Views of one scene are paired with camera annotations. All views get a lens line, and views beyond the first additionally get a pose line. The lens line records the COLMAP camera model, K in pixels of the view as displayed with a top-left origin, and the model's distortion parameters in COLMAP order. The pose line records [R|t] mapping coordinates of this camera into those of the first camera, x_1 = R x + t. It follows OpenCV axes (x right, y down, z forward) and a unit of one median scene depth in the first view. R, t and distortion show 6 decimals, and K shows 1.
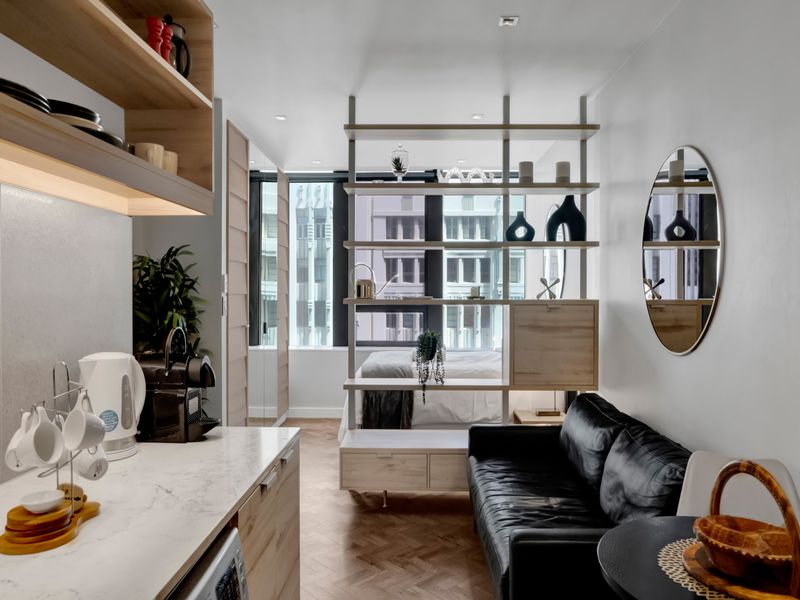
lens RADIAL K [[533.3, 0, 400.0], [0, 533.3, 300.0], [0, 0, 1]] dist [-0.134838, -0.000064]
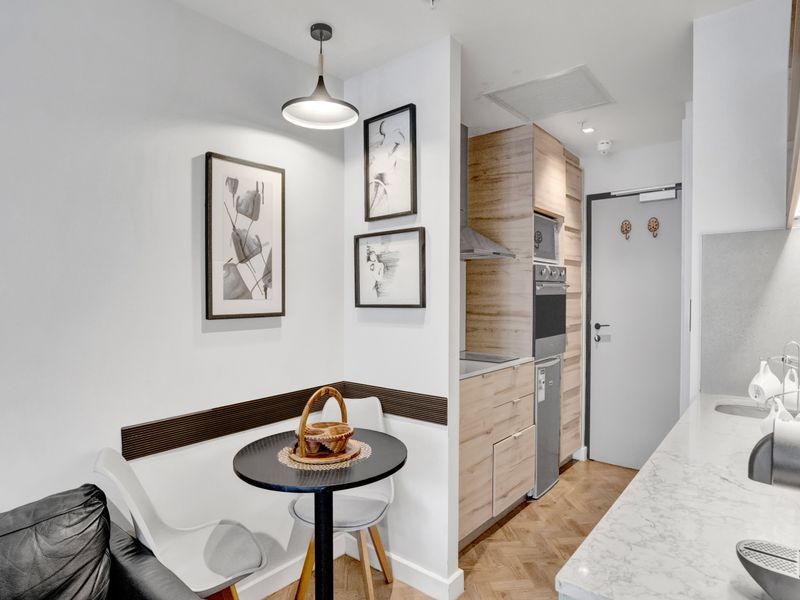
lens RADIAL K [[454.1, 0, 409.7], [0, 454.1, 301.8], [0, 0, 1]] dist [-0.042027, 0.000440]
pose [[-0.796145, -0.011155, 0.605003, -0.129311], [0.007626, 0.999566, 0.028466, -0.005798], [-0.605058, 0.027277, -0.795714, 0.564068]]
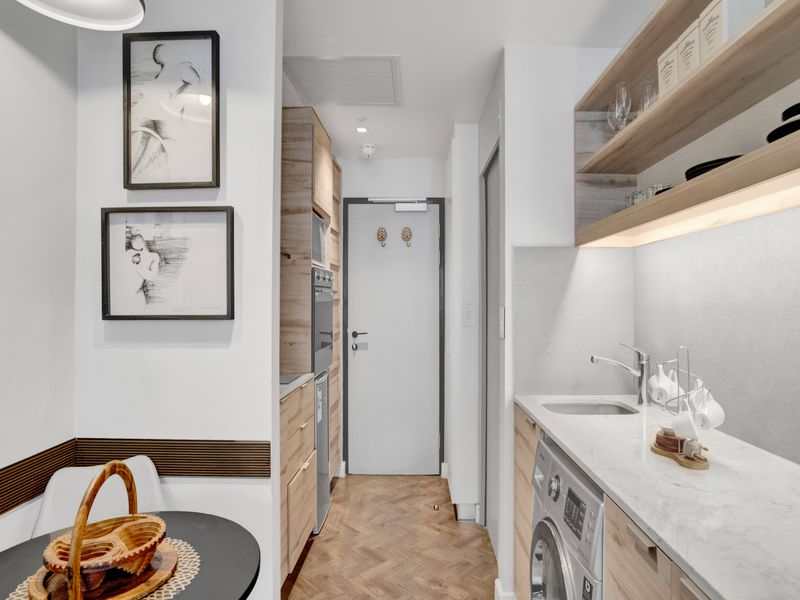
lens RADIAL K [[465.4, 0, 400.0], [0, 465.4, 300.0], [0, 0, 1]] dist [-0.058916, 0.040926]
pose [[-0.999925, -0.006914, -0.010092, 0.037615], [-0.007018, 0.999922, 0.010376, -0.004735], [0.010019, 0.010446, -0.999895, 0.520073]]
